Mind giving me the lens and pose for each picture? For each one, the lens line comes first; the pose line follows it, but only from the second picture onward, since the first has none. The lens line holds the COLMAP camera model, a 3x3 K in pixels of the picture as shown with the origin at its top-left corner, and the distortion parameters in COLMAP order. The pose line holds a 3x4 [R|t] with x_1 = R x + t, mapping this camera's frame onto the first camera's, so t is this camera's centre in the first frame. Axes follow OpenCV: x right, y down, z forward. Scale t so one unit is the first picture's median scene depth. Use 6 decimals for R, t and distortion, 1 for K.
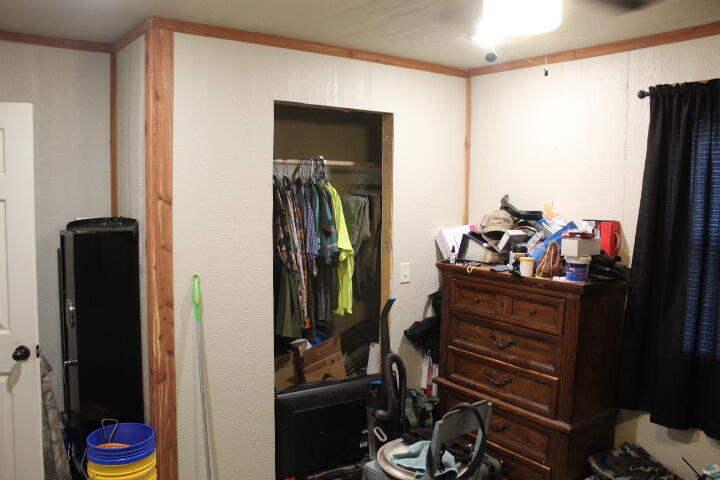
lens RADIAL K [[600.3, 0, 360.4], [0, 600.3, 236.7], [0, 0, 1]] dist [-0.163394, 0.150875]
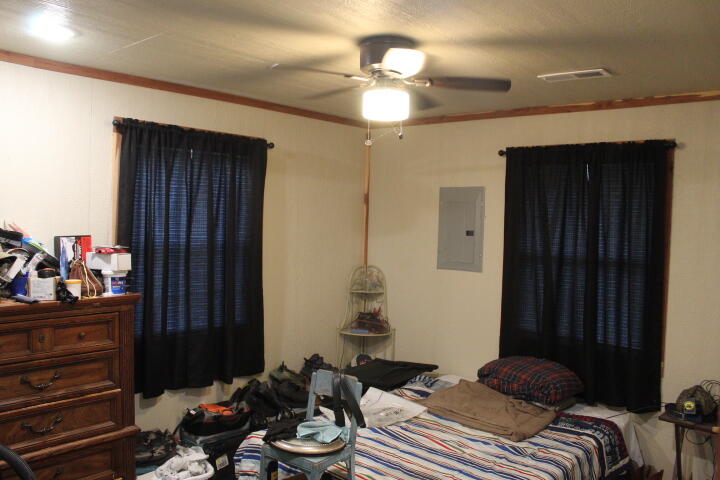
lens RADIAL K [[600.3, 0, 360.4], [0, 600.3, 236.7], [0, 0, 1]] dist [-0.163394, 0.150875]
pose [[-0.218257, -0.056878, 0.974232, -0.712280], [0.049343, 0.996380, 0.069226, -0.074078], [-0.974643, 0.063181, -0.214661, 0.752419]]
